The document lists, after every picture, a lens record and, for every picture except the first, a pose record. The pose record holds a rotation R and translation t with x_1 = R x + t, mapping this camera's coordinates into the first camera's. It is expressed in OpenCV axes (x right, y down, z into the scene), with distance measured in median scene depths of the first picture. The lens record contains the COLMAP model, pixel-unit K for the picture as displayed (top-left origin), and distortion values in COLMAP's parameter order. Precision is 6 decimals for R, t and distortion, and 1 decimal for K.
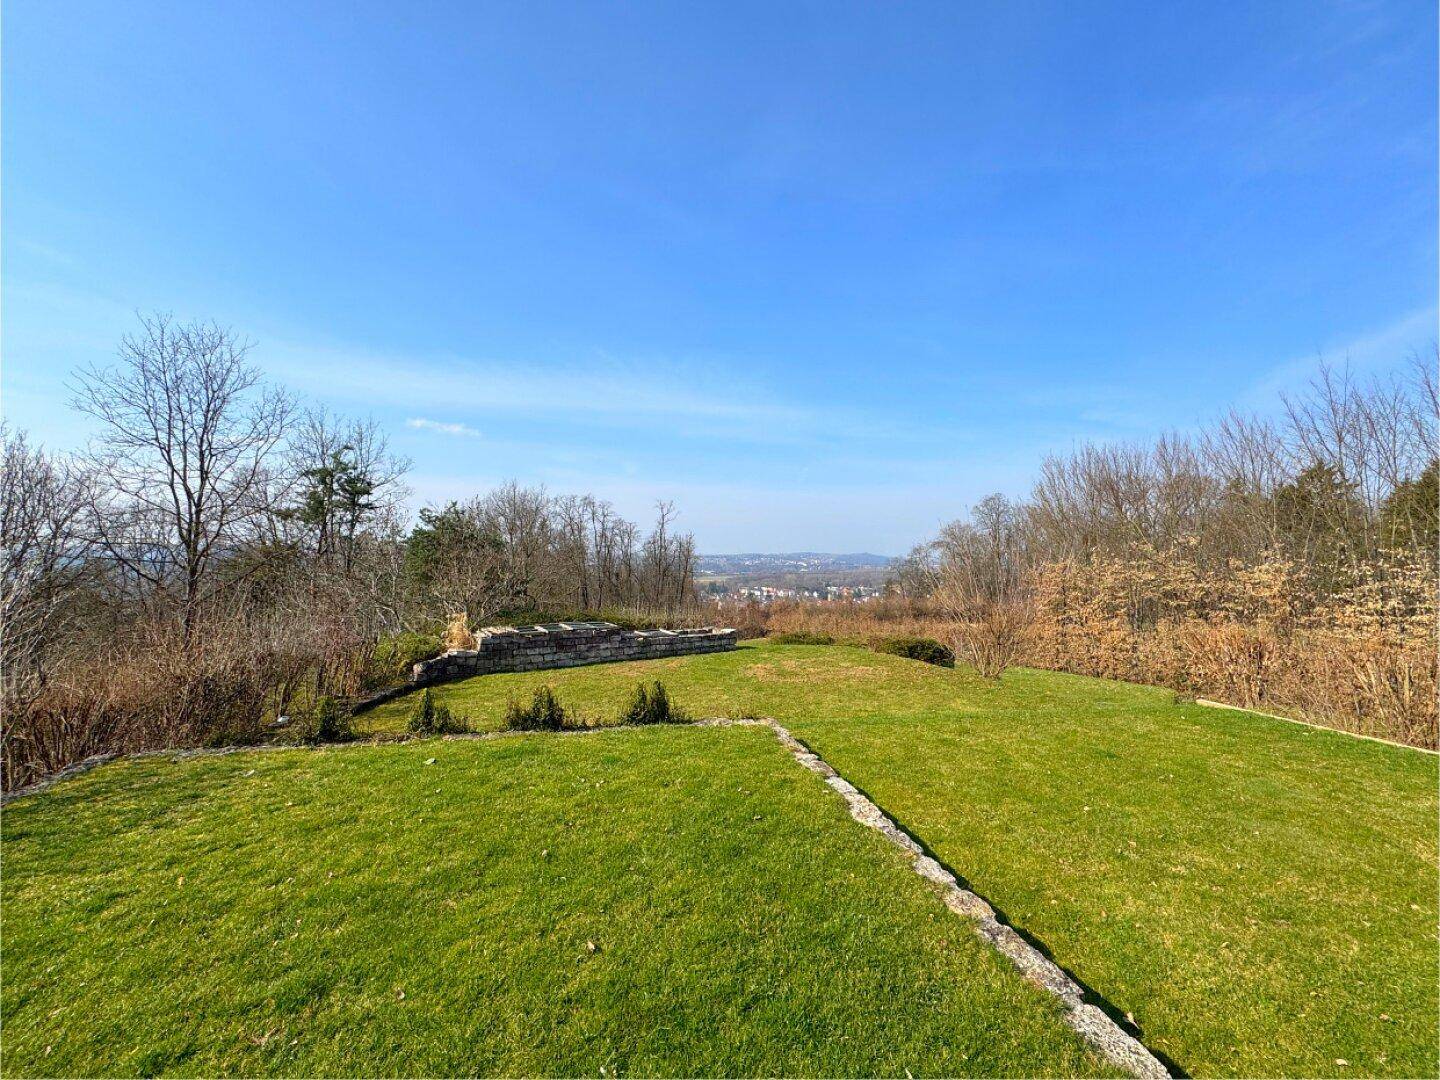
lens RADIAL K [[569.3, 0, 719.6], [0, 569.3, 534.3], [0, 0, 1]] dist [-0.001238, -0.000018]
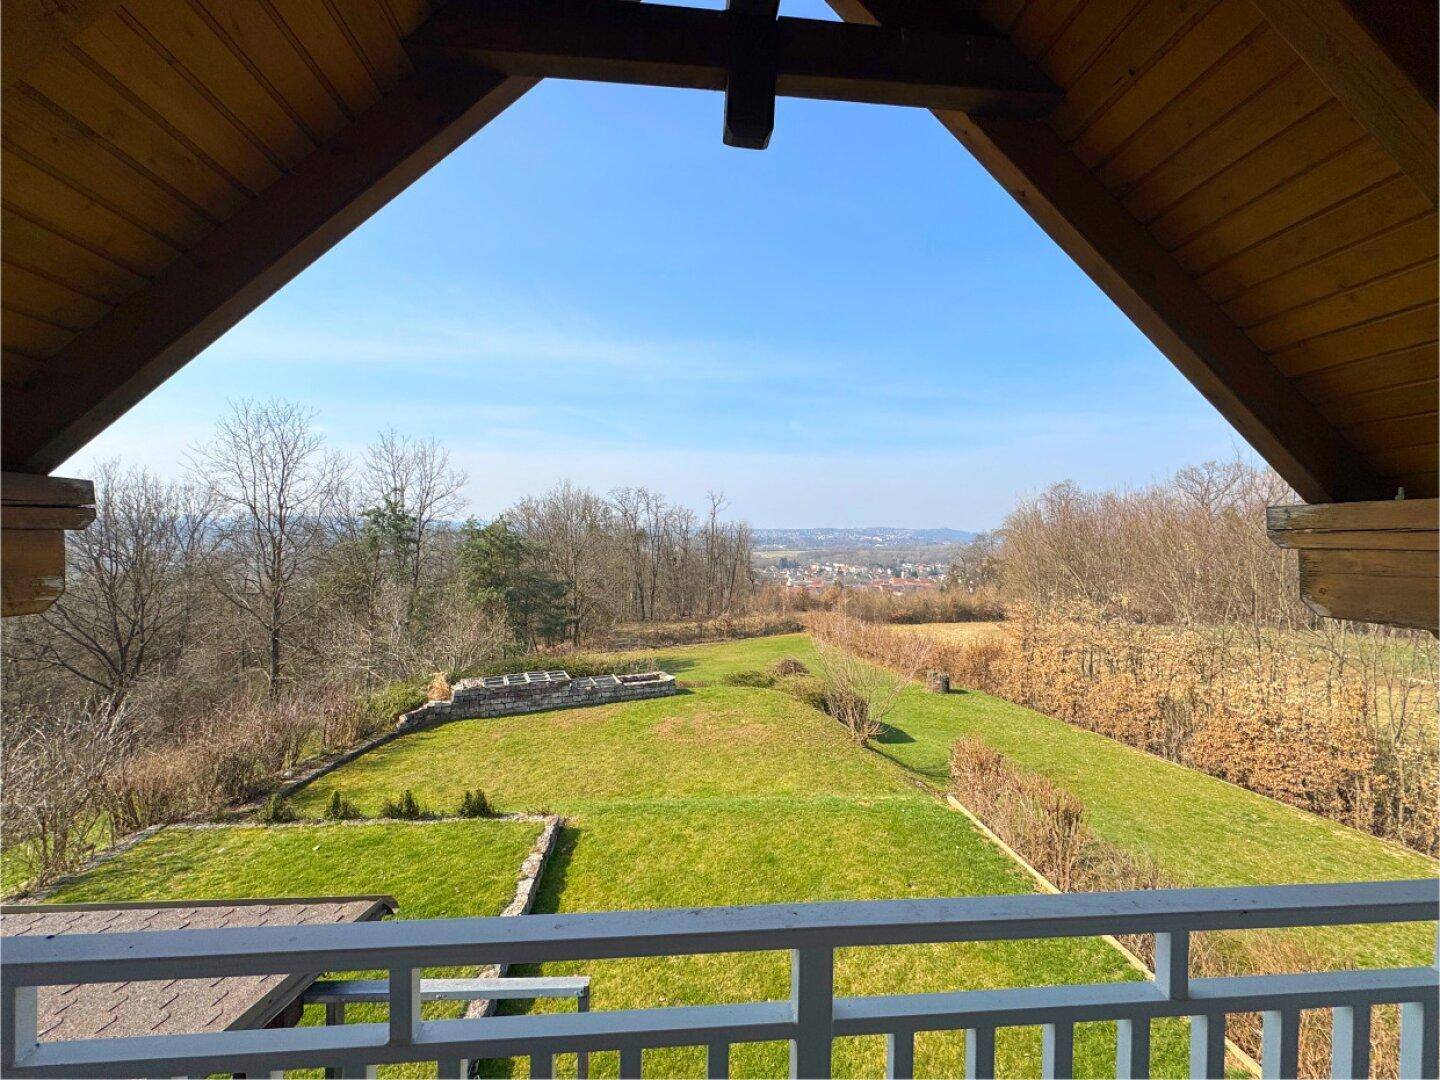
lens RADIAL K [[569.3, 0, 719.6], [0, 569.3, 534.3], [0, 0, 1]] dist [-0.001238, -0.000018]
pose [[0.991847, 0.008090, -0.127178, 0.207841], [-0.002256, 0.998941, 0.045955, -0.144000], [0.127415, -0.045293, 0.990815, -0.116803]]
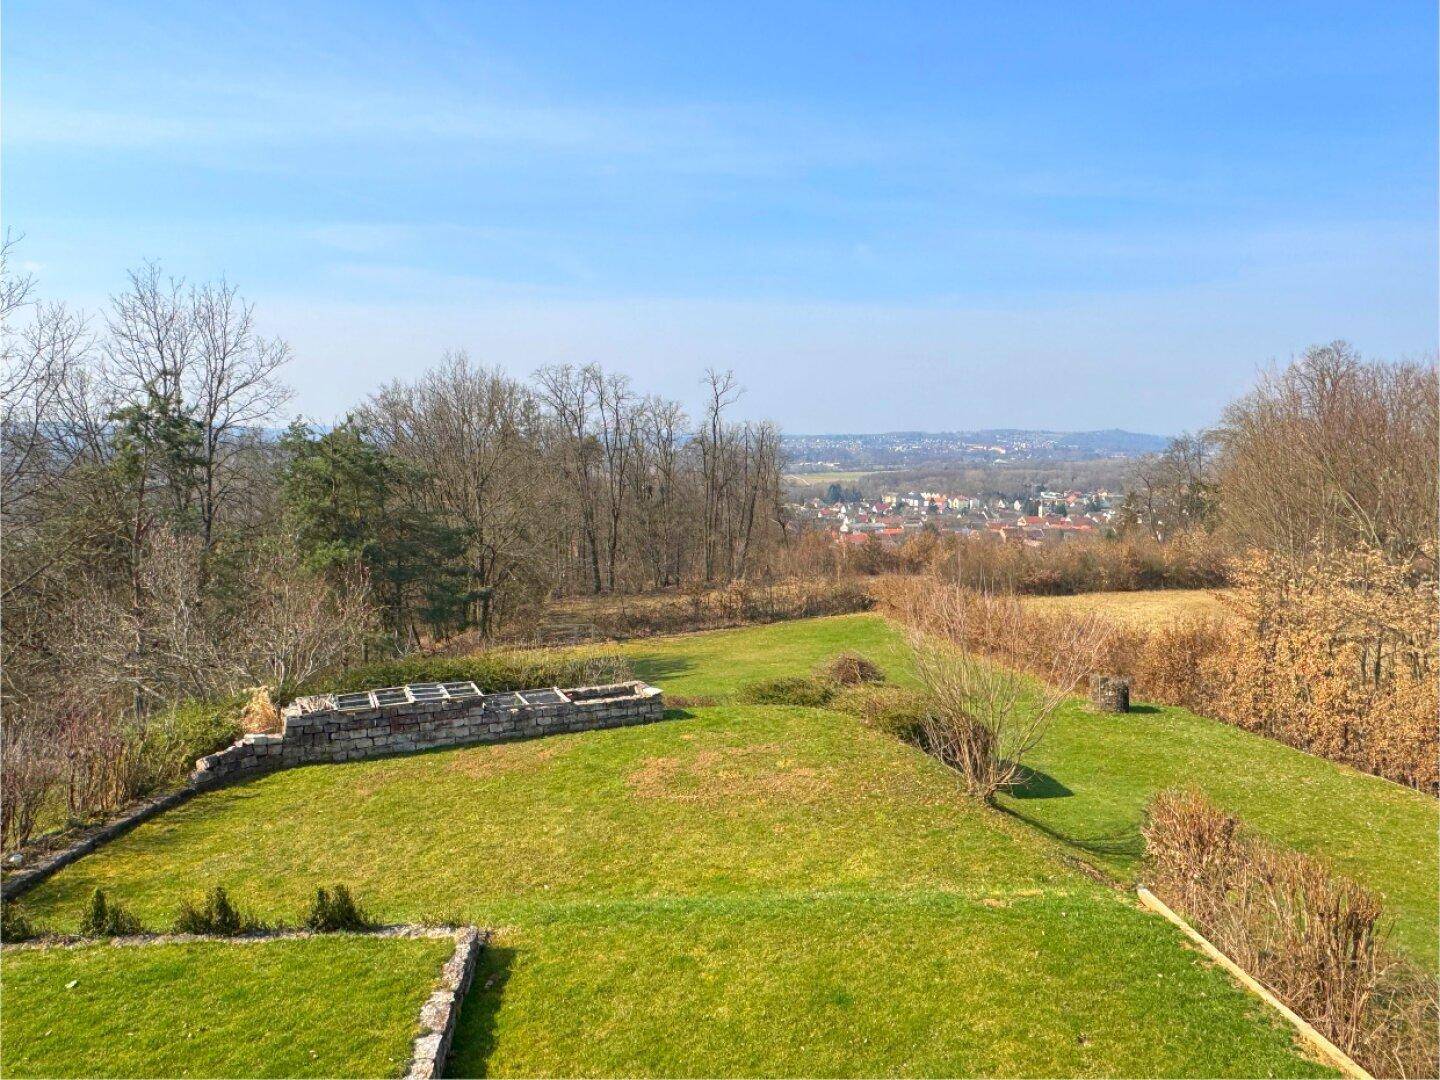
lens RADIAL K [[978.1, 0, 713.4], [0, 978.1, 532.8], [0, 0, 1]] dist [0.003580, -0.005511]
pose [[0.990358, 0.008410, -0.138277, 0.196309], [0.010455, 0.990771, 0.135142, -0.142519], [0.138138, -0.135285, 0.981130, -0.103265]]
